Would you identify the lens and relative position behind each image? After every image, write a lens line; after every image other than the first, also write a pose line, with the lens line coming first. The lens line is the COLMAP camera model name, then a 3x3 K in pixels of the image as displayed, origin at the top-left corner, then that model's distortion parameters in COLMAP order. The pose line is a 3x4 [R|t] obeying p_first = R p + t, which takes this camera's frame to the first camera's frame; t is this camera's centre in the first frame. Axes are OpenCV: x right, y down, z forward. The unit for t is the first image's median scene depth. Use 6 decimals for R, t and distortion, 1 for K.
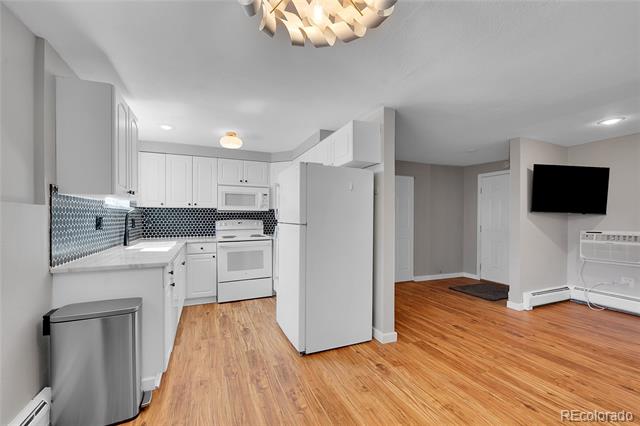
lens RADIAL K [[260.9, 0, 318.3], [0, 260.9, 218.5], [0, 0, 1]] dist [-0.003974, -0.000209]
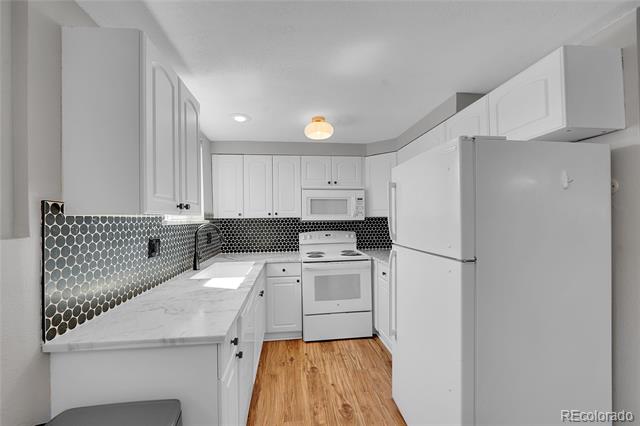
lens RADIAL K [[260.9, 0, 318.3], [0, 260.9, 218.5], [0, 0, 1]] dist [-0.003974, -0.000209]
pose [[0.957508, -0.012842, -0.288122, -0.119546], [0.011560, 0.999914, -0.006150, -0.036660], [0.288176, 0.002558, 0.957574, 0.278733]]
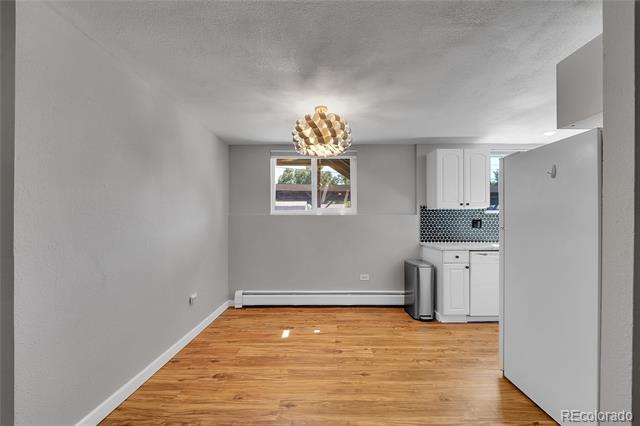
lens RADIAL K [[260.9, 0, 318.3], [0, 260.9, 218.5], [0, 0, 1]] dist [-0.003974, -0.000209]
pose [[-0.414082, -0.006567, -0.910216, 0.654160], [-0.004983, 0.999975, -0.004948, -0.001108], [0.910226, 0.002487, -0.414105, 0.512318]]
